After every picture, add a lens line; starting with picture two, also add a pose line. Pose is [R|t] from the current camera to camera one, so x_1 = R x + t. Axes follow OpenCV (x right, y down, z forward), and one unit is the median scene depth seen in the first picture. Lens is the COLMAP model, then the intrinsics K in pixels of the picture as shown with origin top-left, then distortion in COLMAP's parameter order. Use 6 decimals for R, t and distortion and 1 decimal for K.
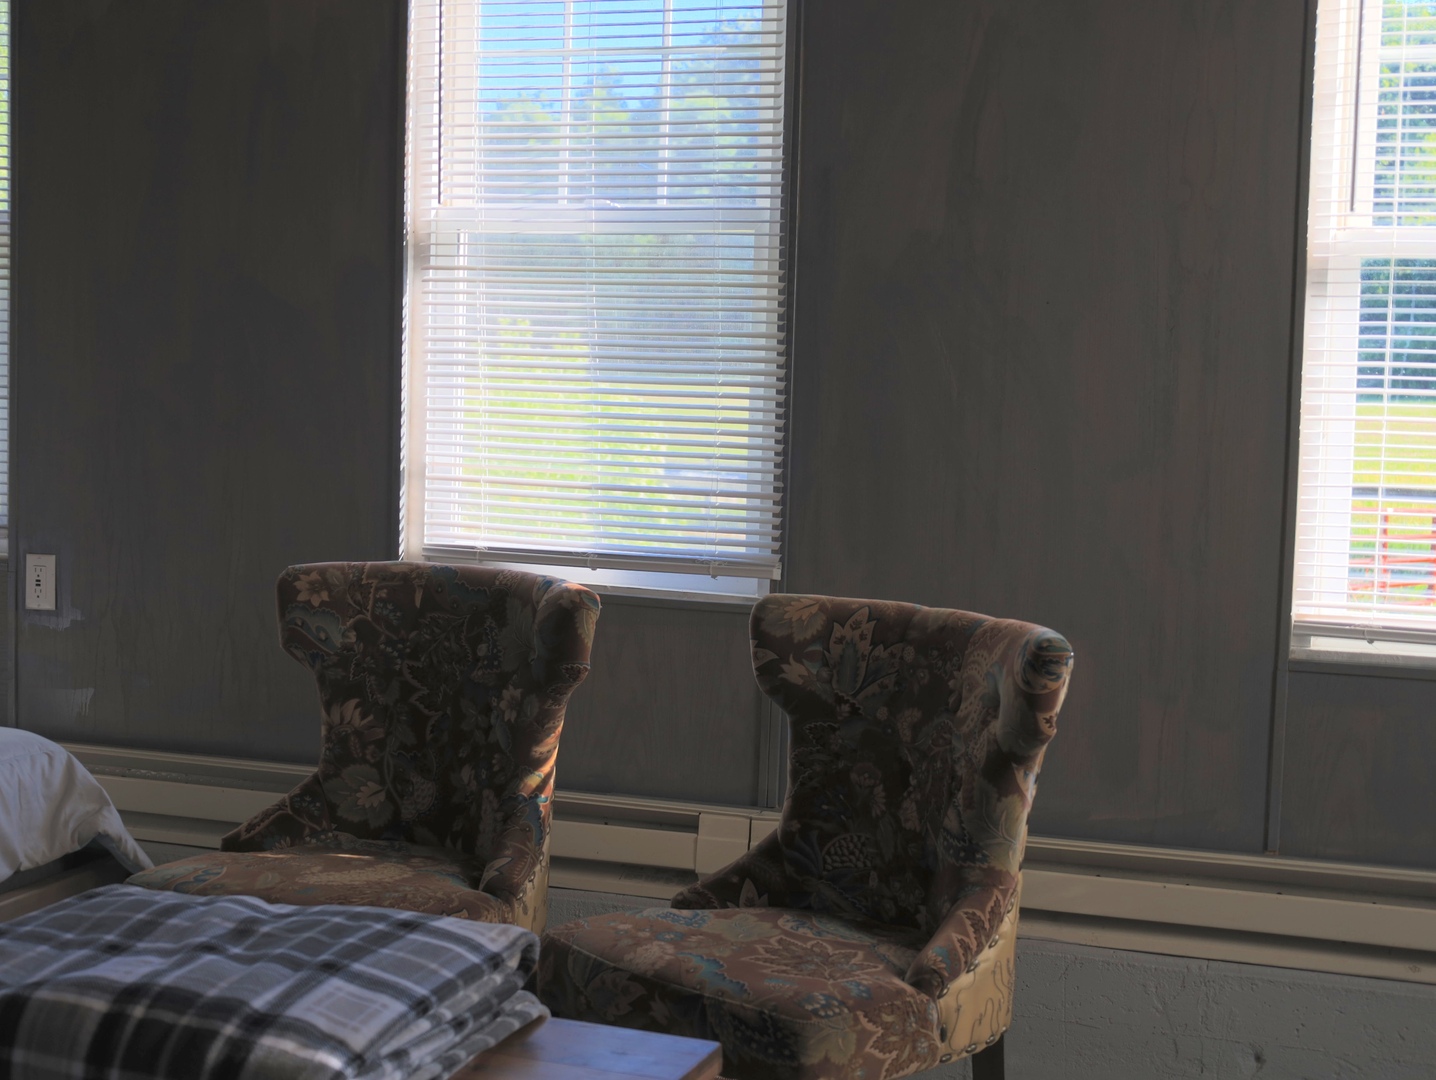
lens RADIAL K [[2041.4, 0, 717.4], [0, 2041.4, 541.3], [0, 0, 1]] dist [0.023331, 0.000000]
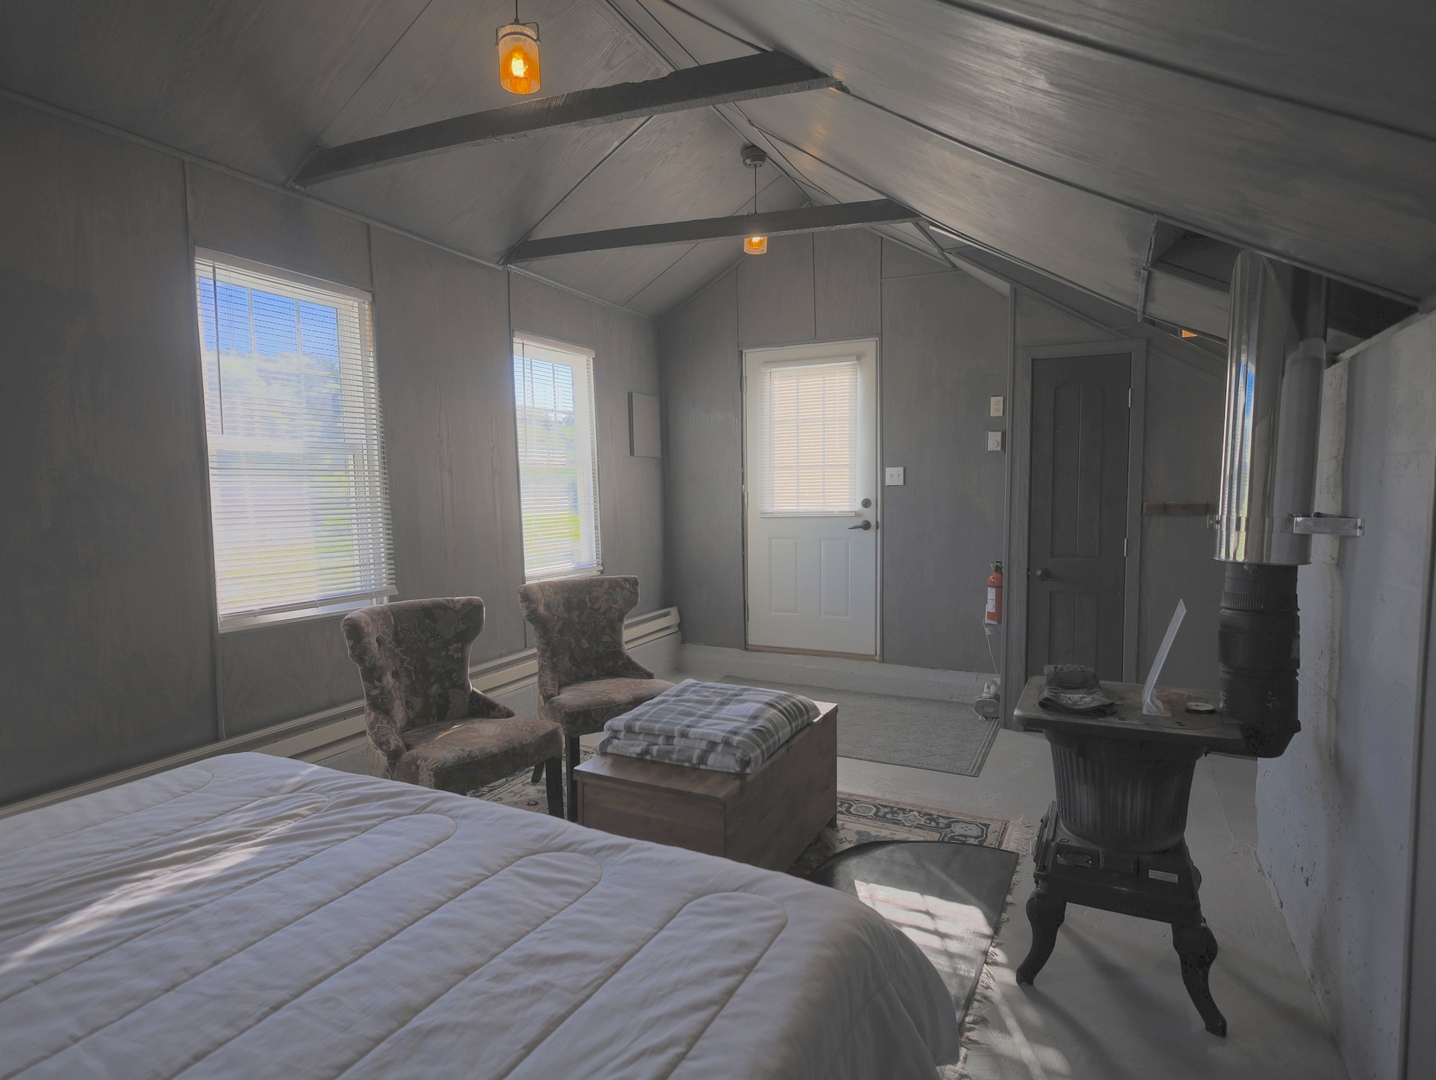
lens RADIAL K [[791.3, 0, 716.1], [0, 791.3, 535.1], [0, 0, 1]] dist [0.002193, -0.001687]
pose [[0.163412, -0.087945, 0.982630, -0.900752], [0.128040, 0.989485, 0.067265, -0.073546], [-0.978214, 0.114824, 0.172954, 0.498040]]
